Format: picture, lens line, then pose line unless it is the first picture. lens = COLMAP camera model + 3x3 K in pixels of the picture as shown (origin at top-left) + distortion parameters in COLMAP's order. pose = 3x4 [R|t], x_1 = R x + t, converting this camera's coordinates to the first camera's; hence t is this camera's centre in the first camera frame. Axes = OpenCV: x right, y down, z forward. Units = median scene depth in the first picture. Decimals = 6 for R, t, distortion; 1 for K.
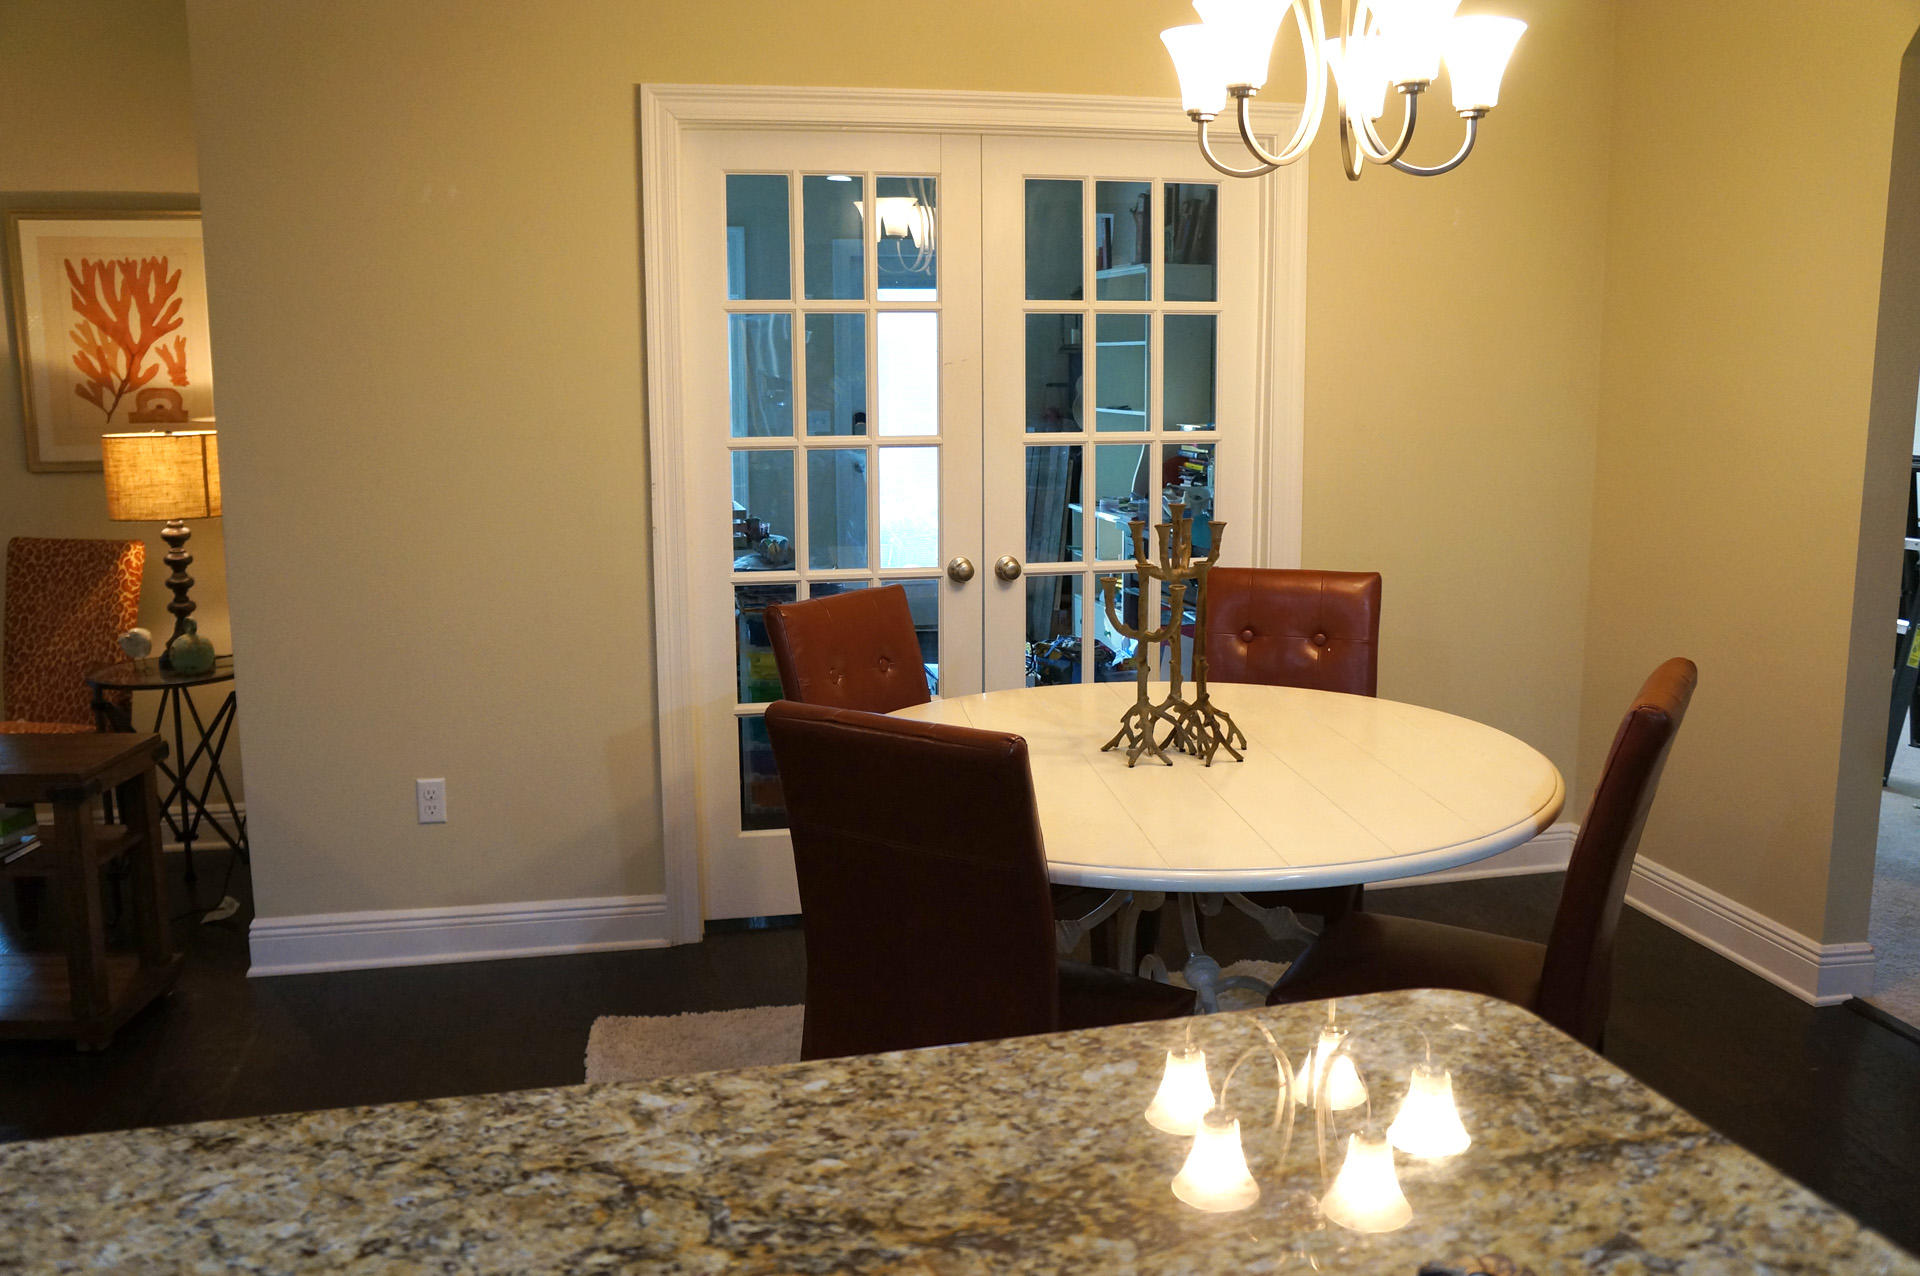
lens RADIAL K [[1614.2, 0, 960.0], [0, 1614.2, 638.0], [0, 0, 1]] dist [-0.158449, 0.153165]
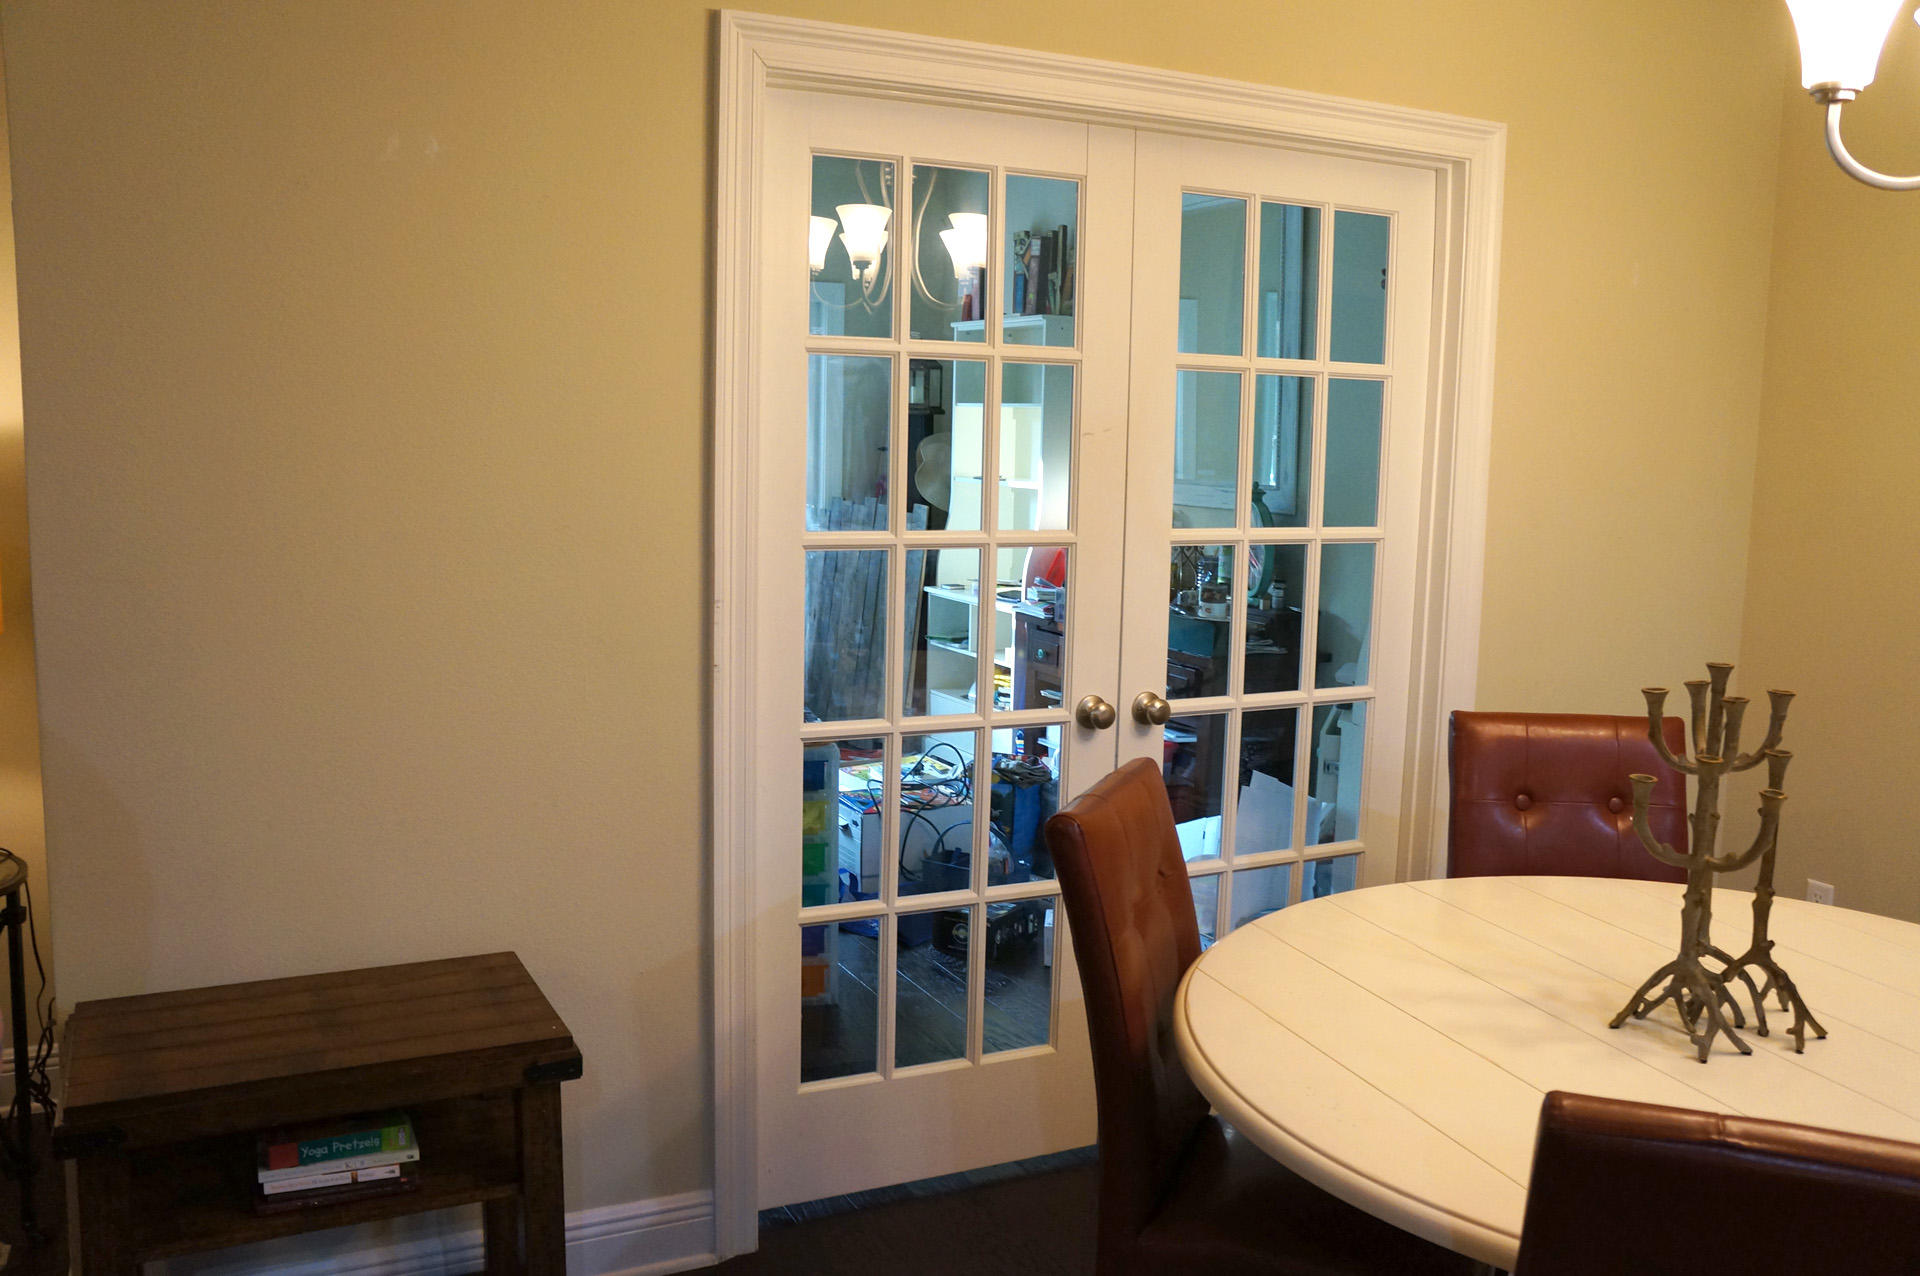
lens RADIAL K [[1614.2, 0, 960.0], [0, 1614.2, 638.0], [0, 0, 1]] dist [-0.158449, 0.153165]
pose [[0.971398, -0.004646, 0.237412, -0.293124], [0.012546, 0.999416, -0.031776, -0.066715], [-0.237126, 0.033845, 0.970889, 0.367296]]
